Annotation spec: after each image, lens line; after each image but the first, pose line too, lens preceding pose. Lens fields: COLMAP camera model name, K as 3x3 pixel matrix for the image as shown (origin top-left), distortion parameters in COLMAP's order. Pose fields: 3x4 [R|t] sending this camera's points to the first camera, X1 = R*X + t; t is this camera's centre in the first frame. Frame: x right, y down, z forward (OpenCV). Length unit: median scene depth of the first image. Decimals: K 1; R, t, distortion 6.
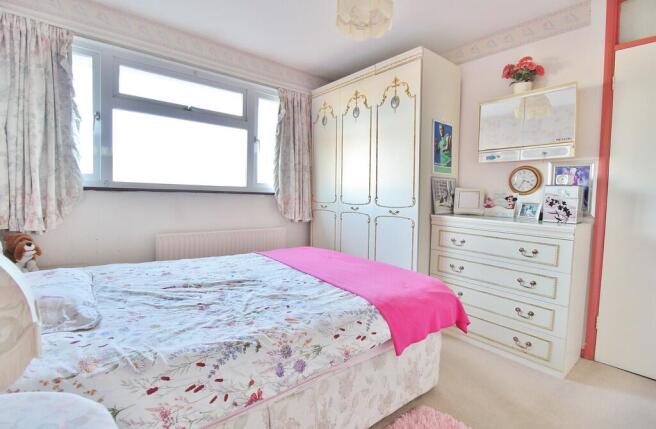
lens RADIAL K [[309.2, 0, 328.0], [0, 309.2, 214.5], [0, 0, 1]] dist [0.004266, -0.015829]
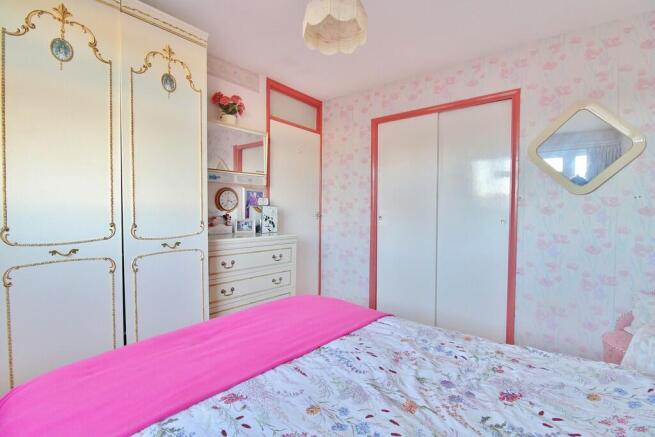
lens RADIAL K [[307.4, 0, 327.5], [0, 307.4, 218.5], [0, 0, 1]] dist [-0.008734, -0.000839]
pose [[-0.198304, -0.059788, 0.978315, -0.562862], [0.051803, 0.996103, 0.071376, -0.105387], [-0.978771, 0.064834, -0.194434, 0.869753]]
